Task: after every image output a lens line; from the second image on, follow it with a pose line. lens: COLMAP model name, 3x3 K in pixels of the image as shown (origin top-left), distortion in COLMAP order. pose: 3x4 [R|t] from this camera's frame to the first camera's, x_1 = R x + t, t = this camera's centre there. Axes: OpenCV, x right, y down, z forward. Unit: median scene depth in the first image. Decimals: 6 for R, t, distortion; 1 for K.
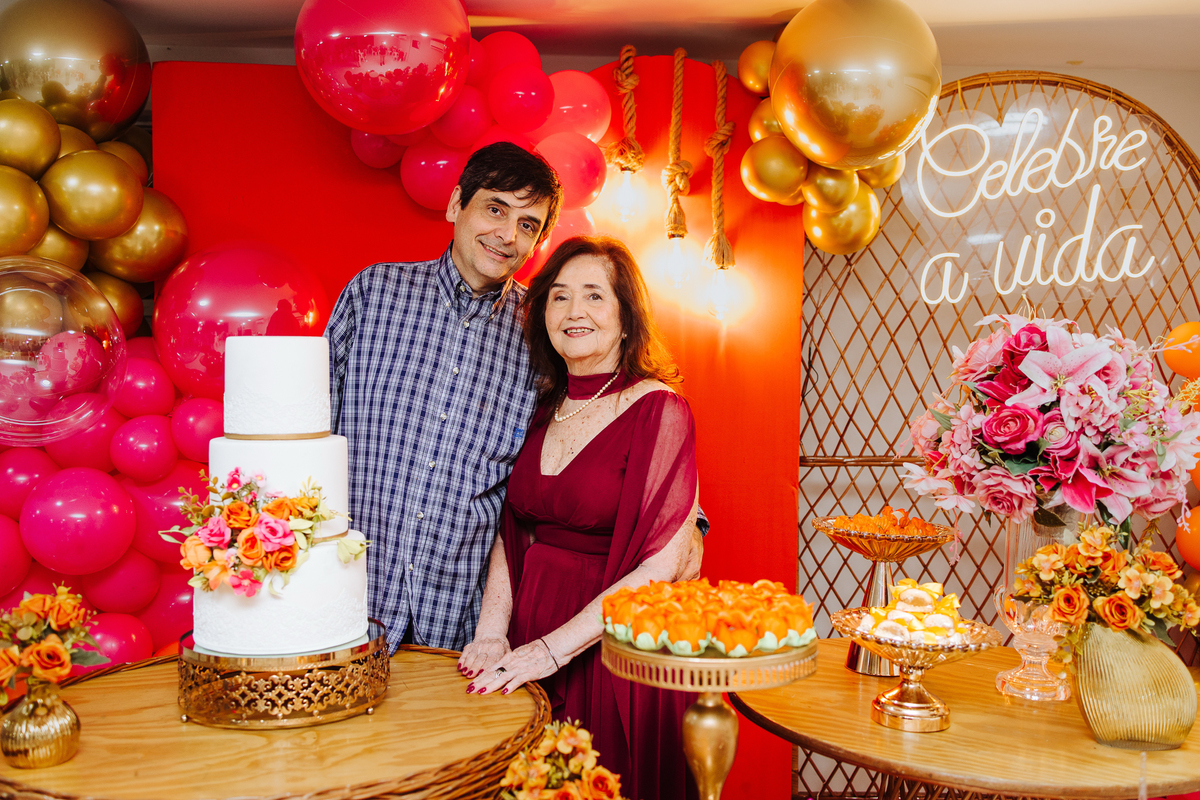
lens RADIAL K [[1209.9, 0, 599.1], [0, 1209.9, 401.3], [0, 0, 1]] dist [0.018333, -0.021629]
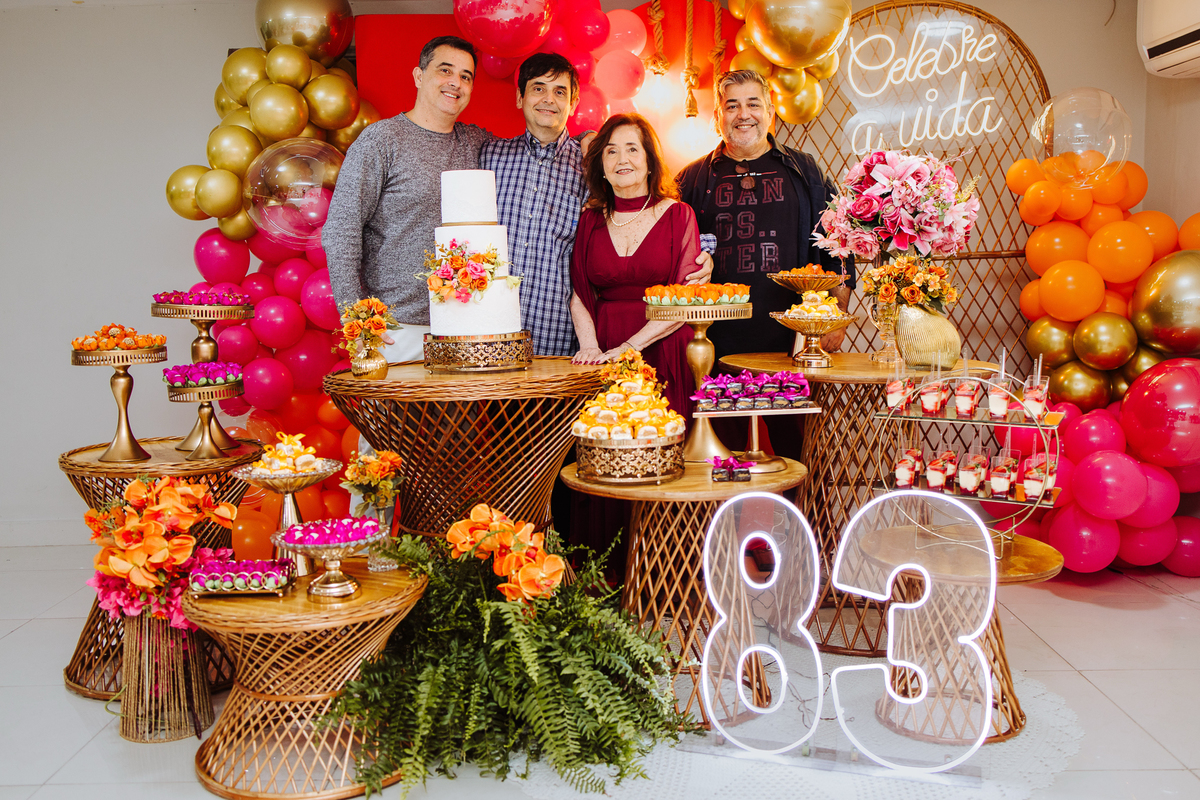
lens RADIAL K [[1189.4, 0, 608.5], [0, 1189.4, 395.3], [0, 0, 1]] dist [0.006803, 0.018146]
pose [[0.998847, -0.027937, -0.039047, 0.011772], [0.030663, 0.997002, 0.071045, 0.170564], [0.036945, -0.072160, 0.996709, -0.858850]]
